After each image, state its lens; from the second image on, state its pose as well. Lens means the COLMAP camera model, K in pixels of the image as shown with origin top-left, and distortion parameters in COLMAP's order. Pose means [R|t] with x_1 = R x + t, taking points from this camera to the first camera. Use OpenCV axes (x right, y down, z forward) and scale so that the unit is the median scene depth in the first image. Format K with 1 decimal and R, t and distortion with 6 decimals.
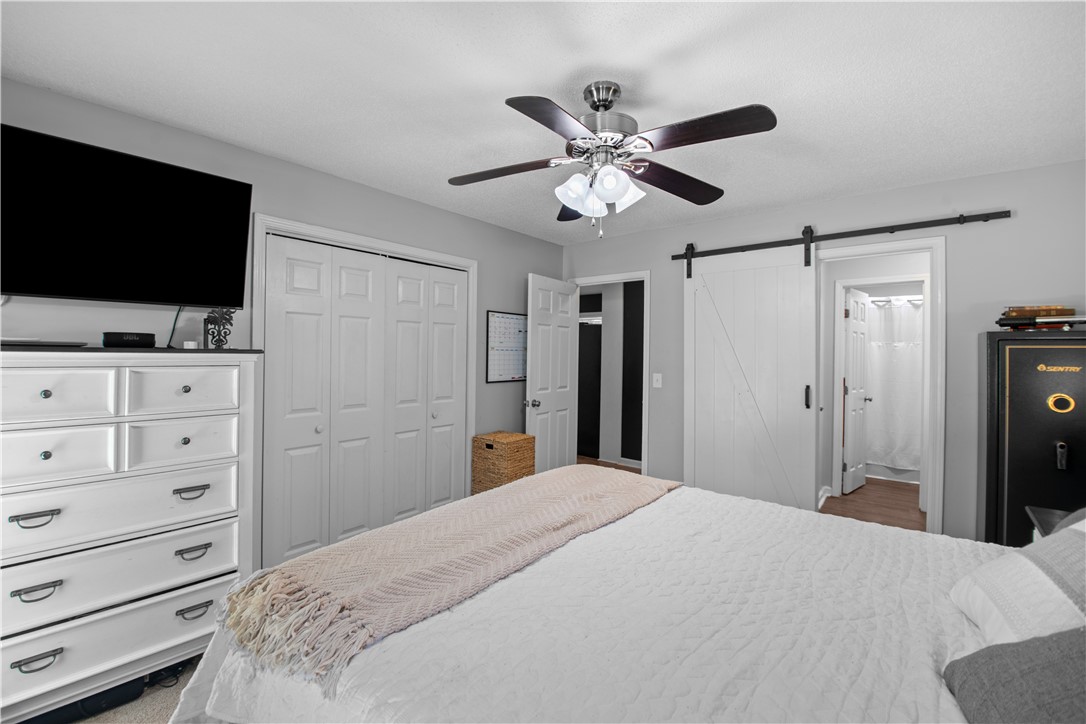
lens RADIAL K [[446.9, 0, 544.4], [0, 446.9, 357.7], [0, 0, 1]] dist [0.000088, -0.000004]
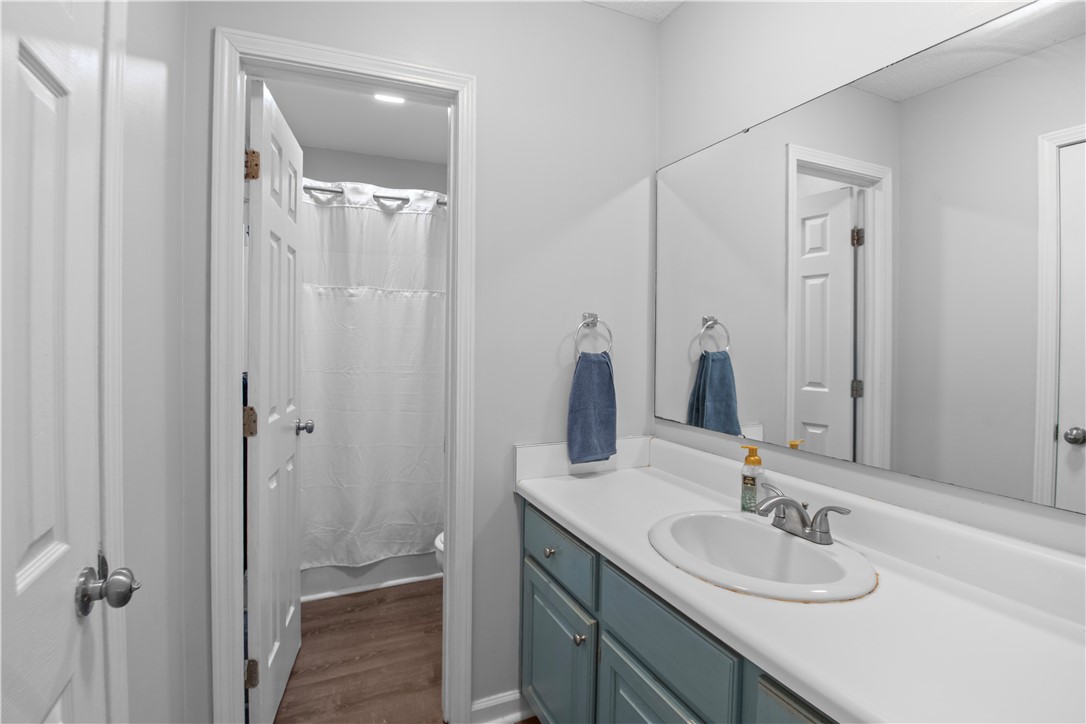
lens RADIAL K [[541.4, 0, 549.4], [0, 541.4, 338.2], [0, 0, 1]] dist [-0.021625, -0.006155]
pose [[0.447284, -0.011809, 0.894314, 0.396189], [0.001603, 0.999922, 0.012402, 0.011350], [-0.894390, -0.004113, 0.447268, 0.590211]]
